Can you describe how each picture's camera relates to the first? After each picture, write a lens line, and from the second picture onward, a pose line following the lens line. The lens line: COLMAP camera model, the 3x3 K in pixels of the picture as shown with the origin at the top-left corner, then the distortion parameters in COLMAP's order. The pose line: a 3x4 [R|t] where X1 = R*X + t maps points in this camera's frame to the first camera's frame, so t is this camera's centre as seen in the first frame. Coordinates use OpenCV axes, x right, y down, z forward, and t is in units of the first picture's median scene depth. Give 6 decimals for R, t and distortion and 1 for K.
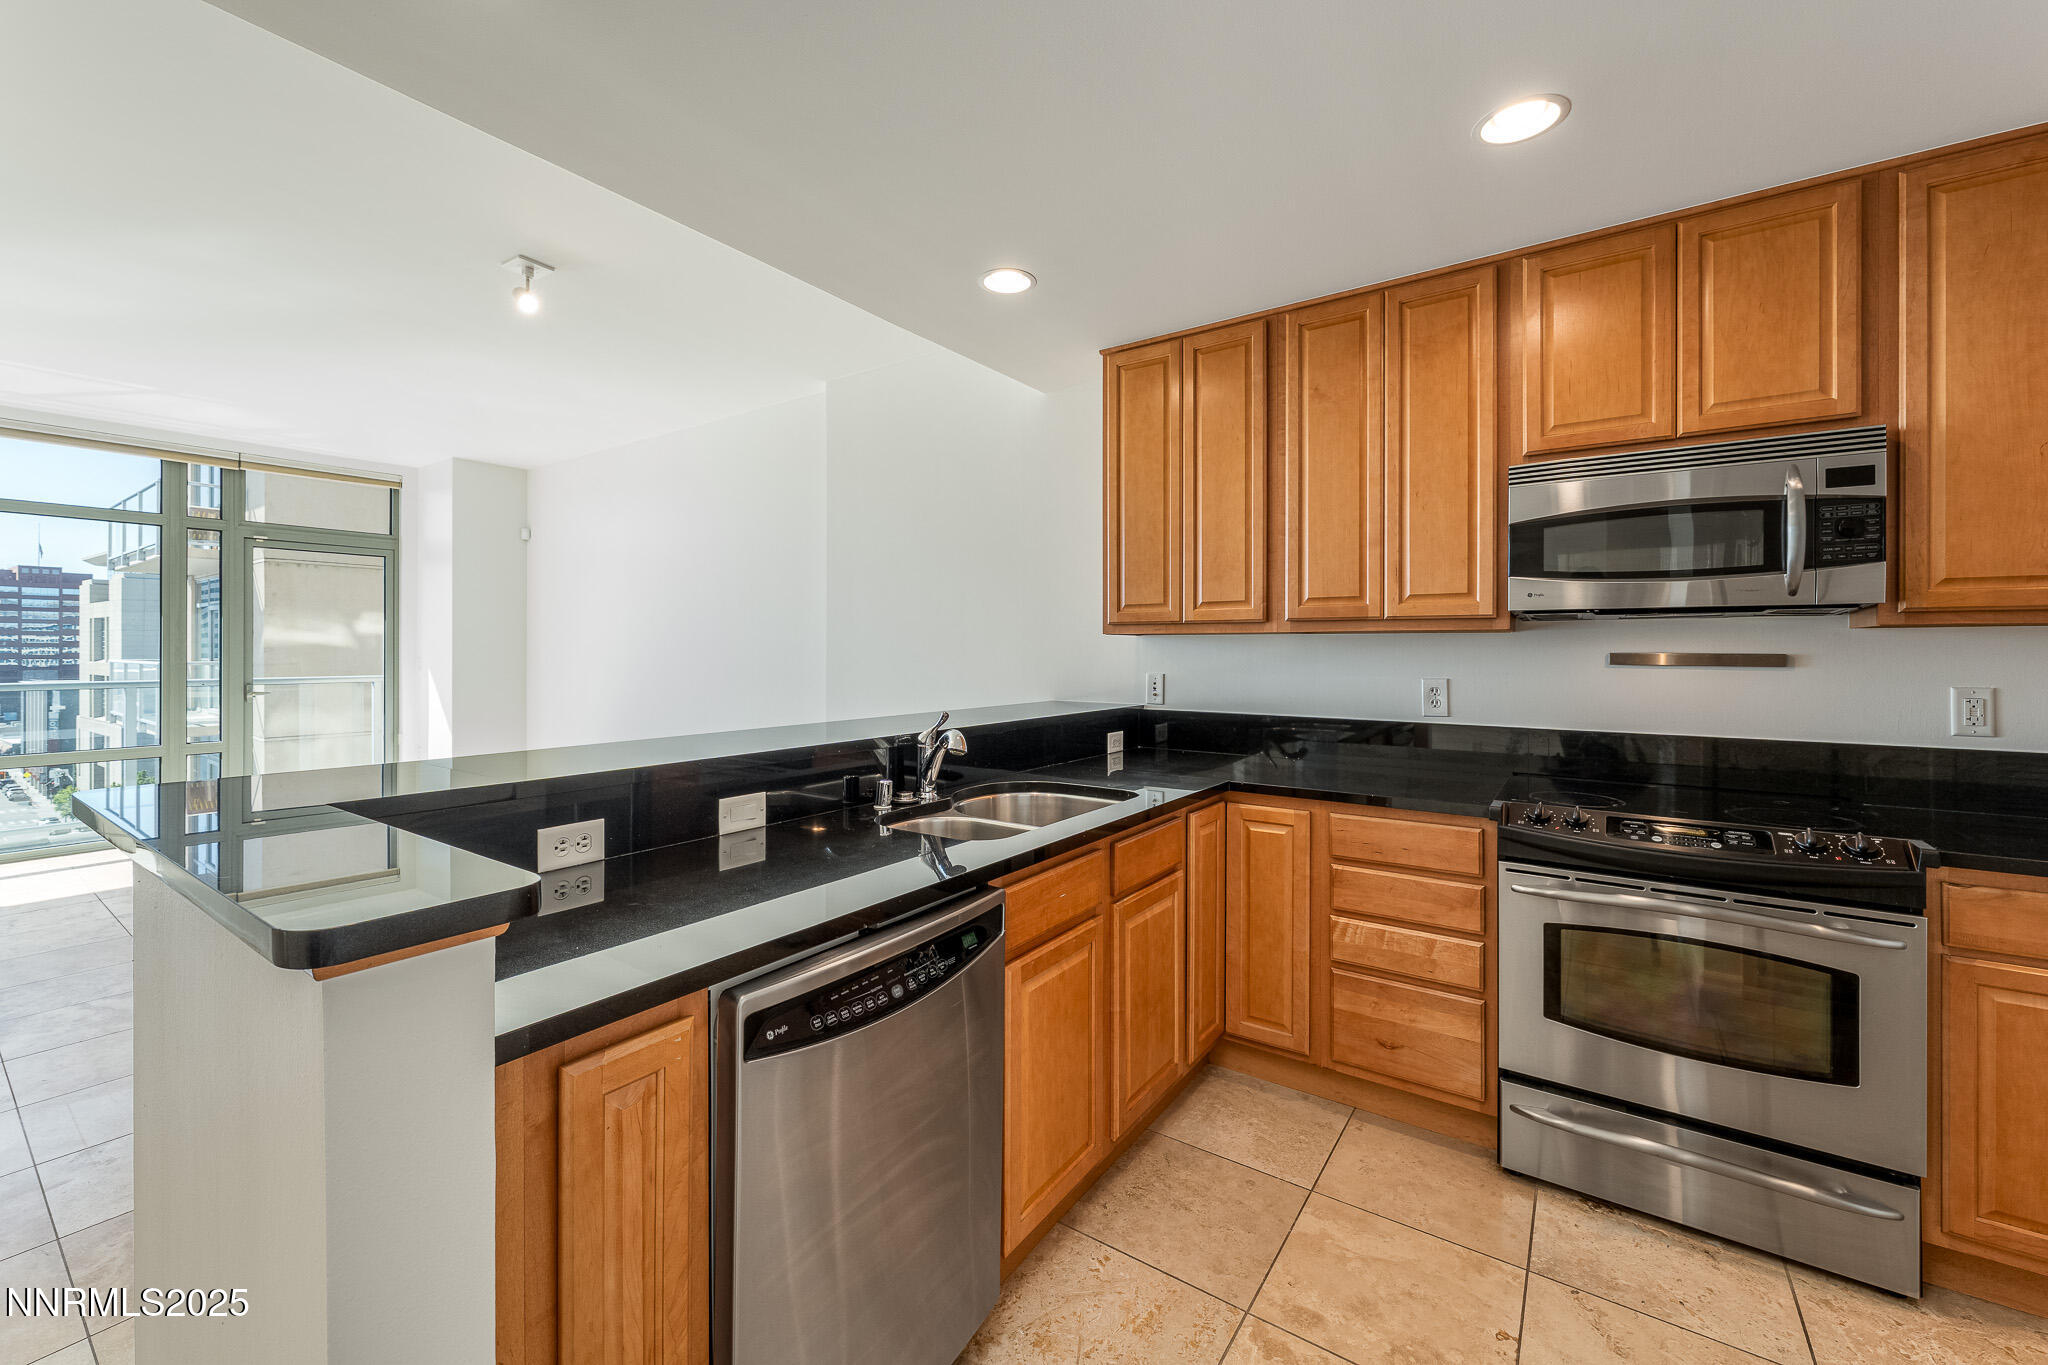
lens RADIAL K [[821.6, 0, 1035.9], [0, 821.6, 652.4], [0, 0, 1]] dist [-0.000032, 0.000055]
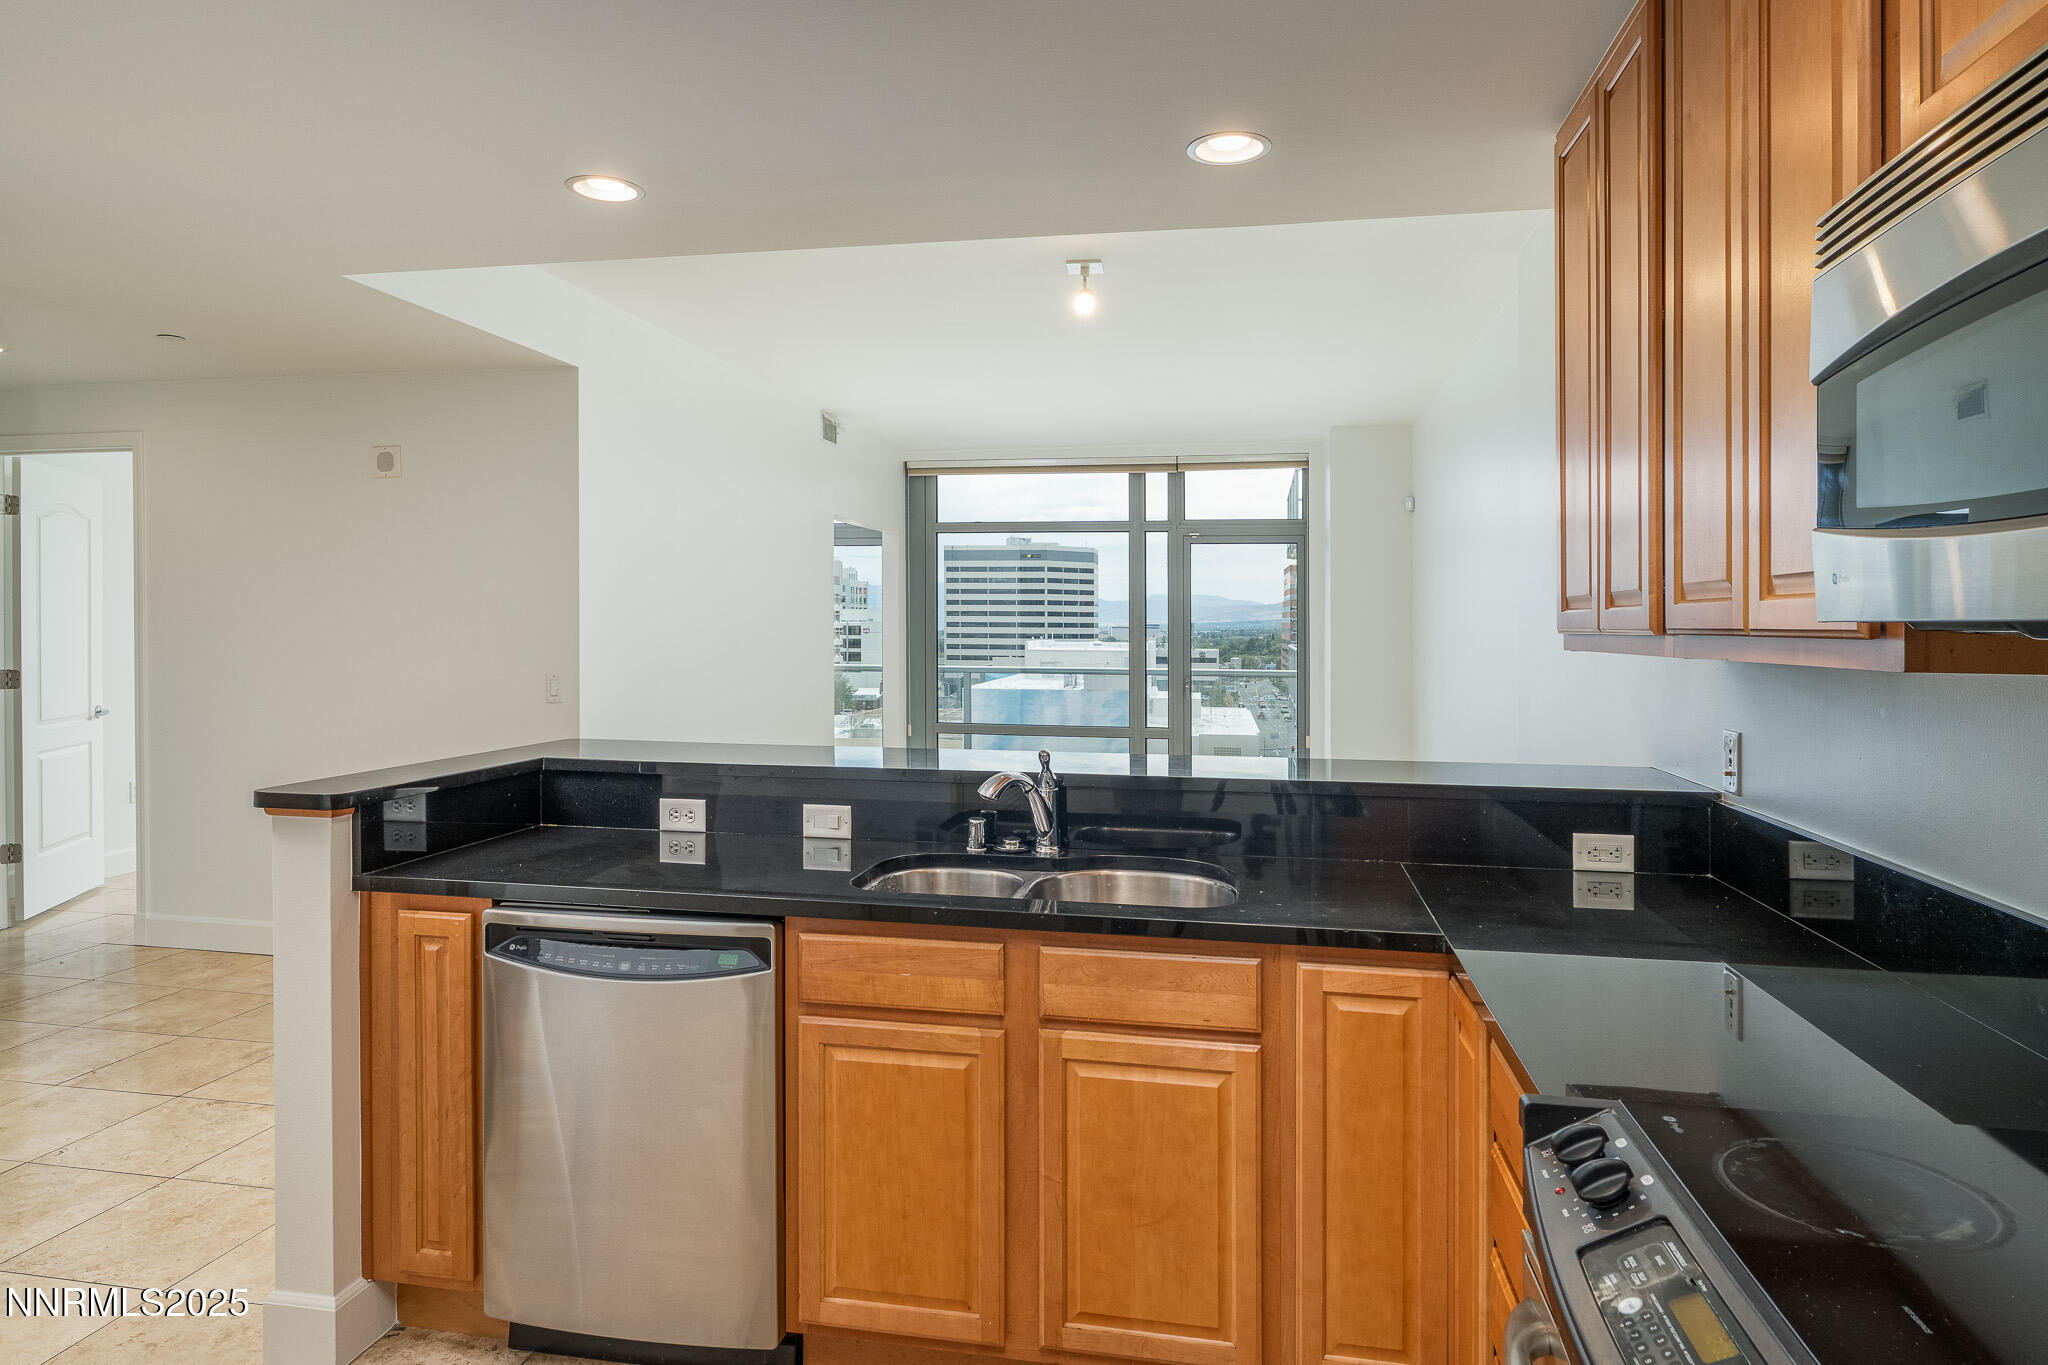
lens RADIAL K [[1216.5, 0, 995.3], [0, 1216.5, 634.9], [0, 0, 1]] dist [-0.002508, -0.000305]
pose [[0.384872, 0.007544, -0.922939, 0.860791], [-0.009696, 0.999944, 0.004130, -0.040558], [0.922919, 0.007359, 0.384924, 0.427805]]
